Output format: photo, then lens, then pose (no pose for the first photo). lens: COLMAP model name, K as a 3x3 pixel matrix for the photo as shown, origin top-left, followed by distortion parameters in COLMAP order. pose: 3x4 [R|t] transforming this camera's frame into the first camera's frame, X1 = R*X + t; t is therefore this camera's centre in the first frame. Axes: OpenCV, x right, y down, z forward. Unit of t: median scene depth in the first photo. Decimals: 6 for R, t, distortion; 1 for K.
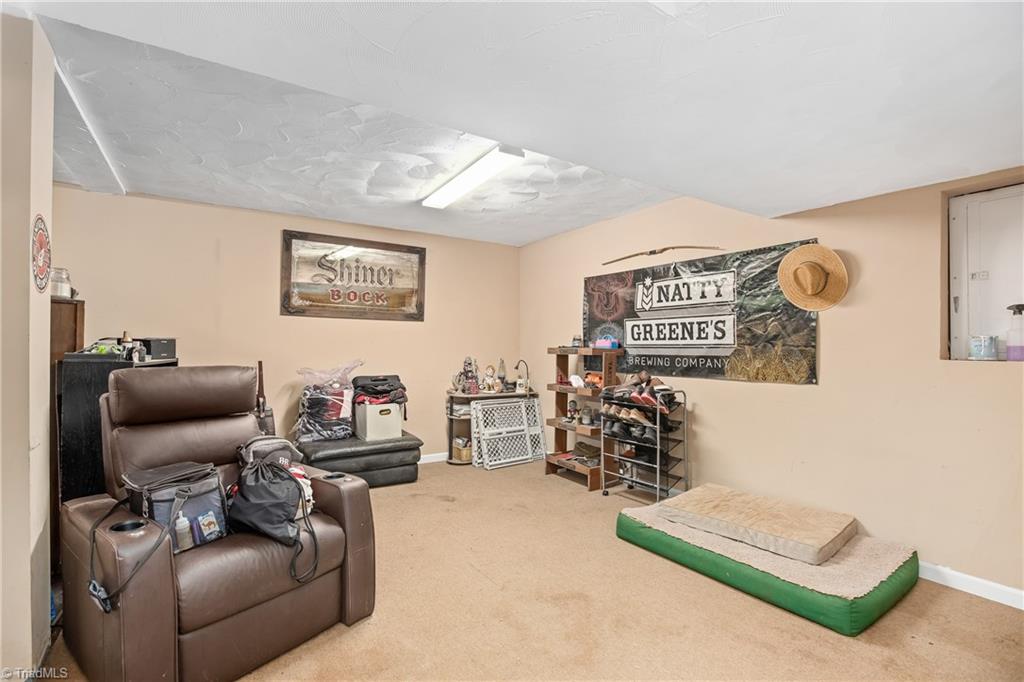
lens RADIAL K [[469.8, 0, 508.1], [0, 469.8, 343.2], [0, 0, 1]] dist [-0.045370, 0.012210]
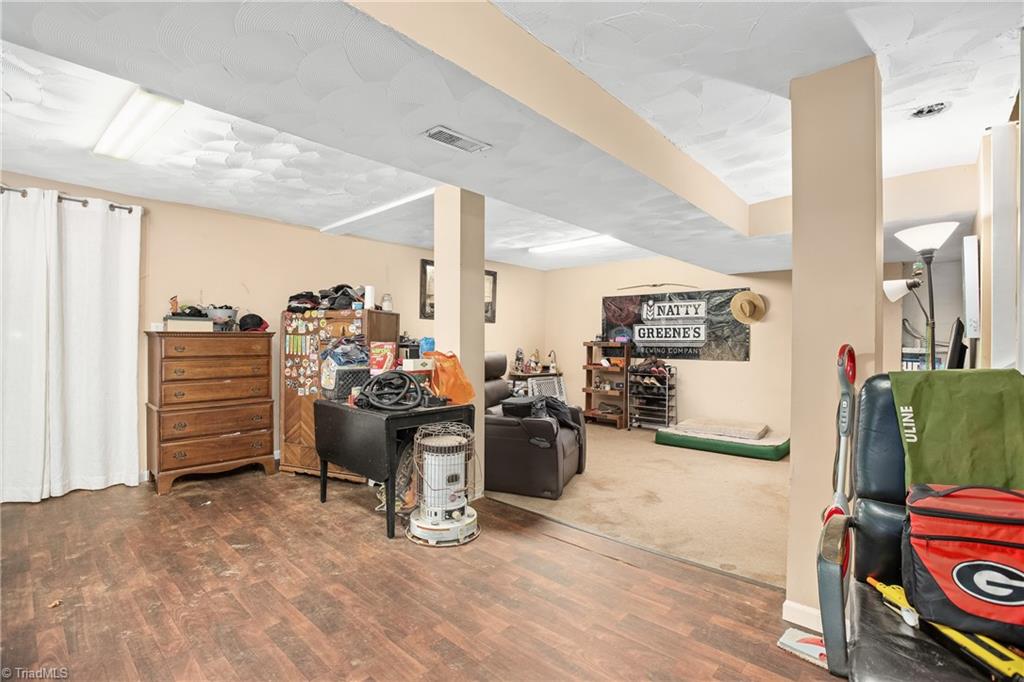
lens RADIAL K [[469.8, 0, 515.8], [0, 469.8, 342.6], [0, 0, 1]] dist [-0.045370, 0.012210]
pose [[0.966293, 0.003923, 0.257414, -0.617820], [-0.006642, 0.999931, 0.009697, -0.002132], [-0.257359, -0.011080, 0.966252, -0.514076]]
